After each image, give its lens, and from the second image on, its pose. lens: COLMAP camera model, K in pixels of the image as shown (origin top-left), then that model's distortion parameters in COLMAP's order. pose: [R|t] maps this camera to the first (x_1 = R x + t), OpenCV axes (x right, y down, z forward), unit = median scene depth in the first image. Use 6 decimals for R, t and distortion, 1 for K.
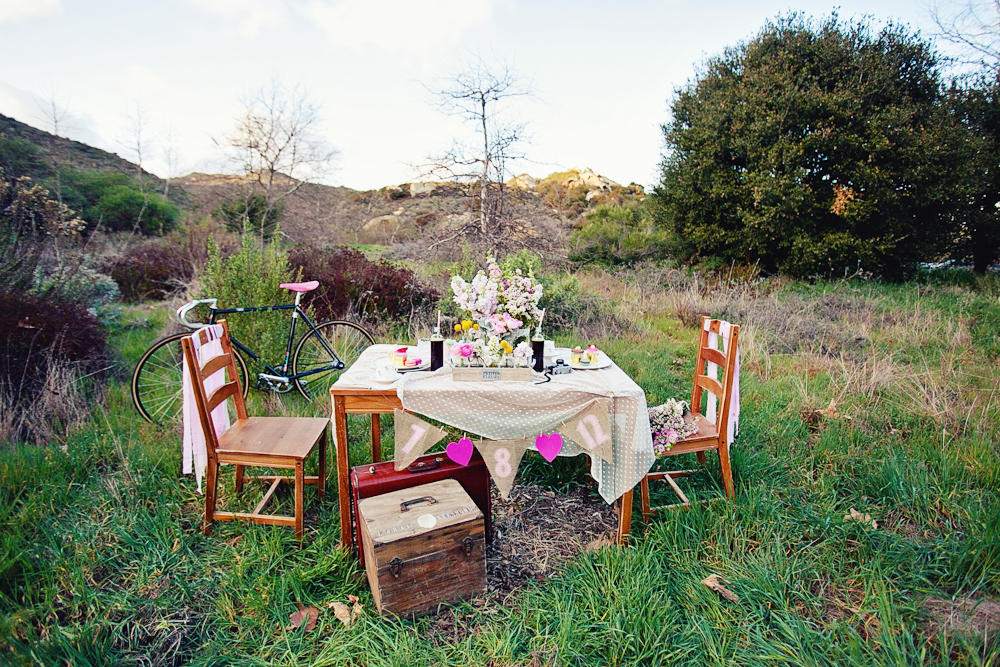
lens RADIAL K [[565.4, 0, 504.0], [0, 565.4, 341.3], [0, 0, 1]] dist [-0.059548, 0.027600]
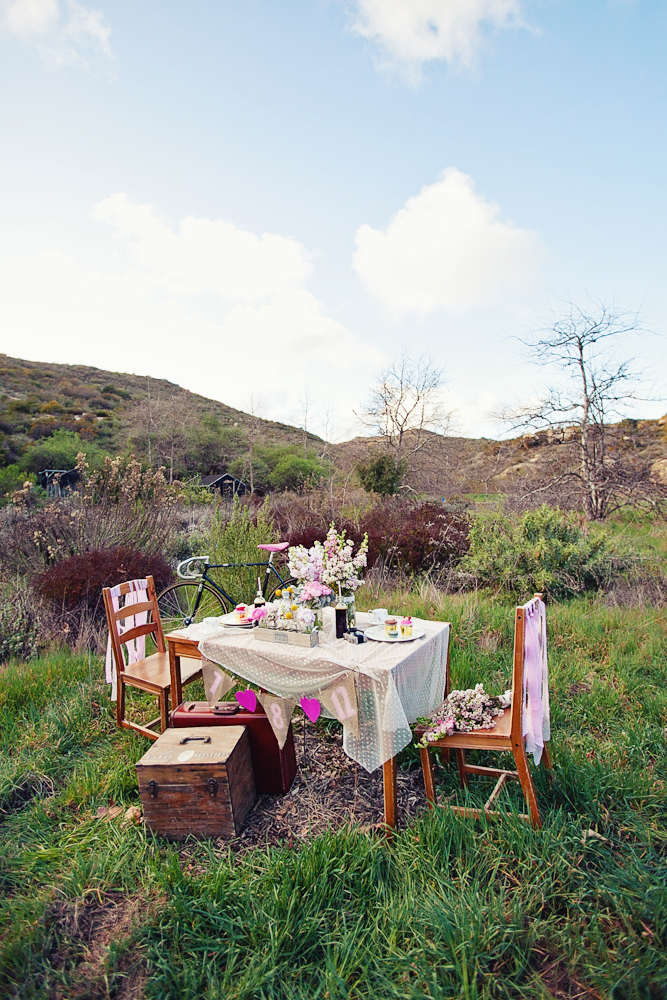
lens RADIAL K [[565.4, 0, 339.1], [0, 565.4, 495.6], [0, 0, 1]] dist [-0.059548, 0.027600]
pose [[0.835690, -0.037767, -0.547901, 0.171954], [-0.051021, 0.987979, -0.145923, -0.014998], [0.546826, 0.149901, 0.823718, 0.025893]]
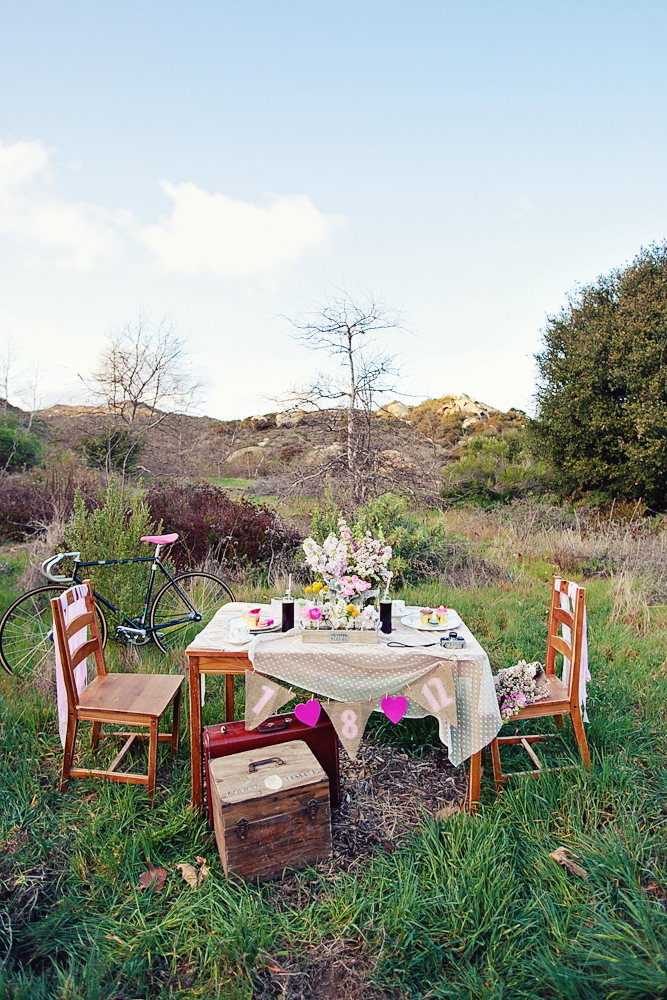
lens RADIAL K [[618.2, 0, 333.1], [0, 618.2, 497.1], [0, 0, 1]] dist [-0.057632, 0.039631]
pose [[0.997405, -0.006530, -0.071692, 0.012186], [-0.002763, 0.991672, -0.128763, -0.012294], [0.071936, 0.128627, 0.989081, -0.037658]]
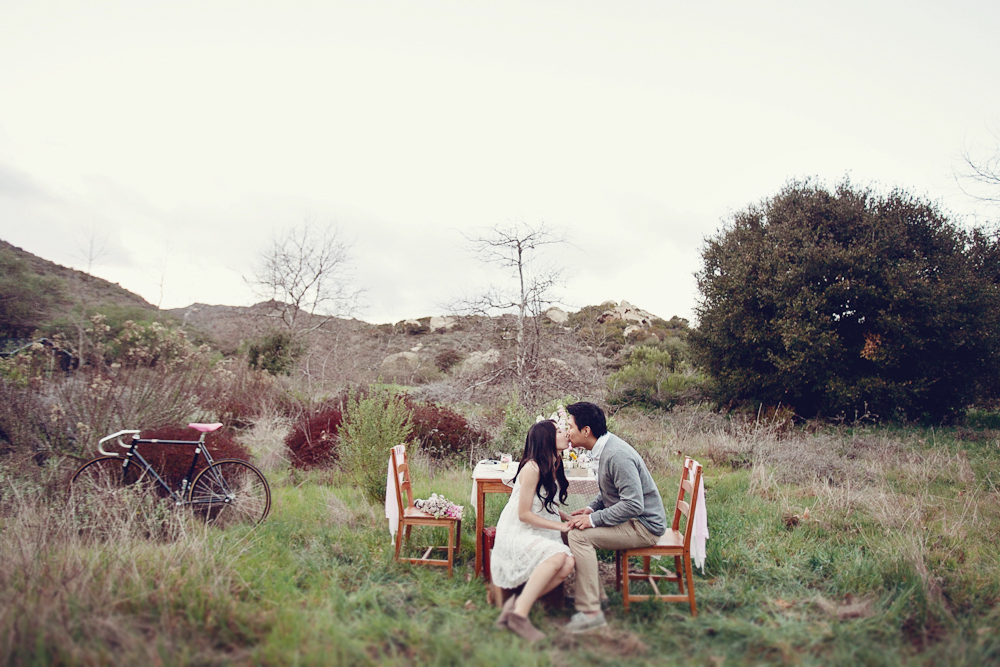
lens RADIAL K [[705.7, 0, 502.5], [0, 705.7, 327.0], [0, 0, 1]] dist [-0.030021, 0.018916]
pose [[0.999510, 0.002793, -0.031185, -0.036147], [-0.010338, 0.969593, -0.244503, 0.039162], [0.029554, 0.244705, 0.969147, -0.297136]]
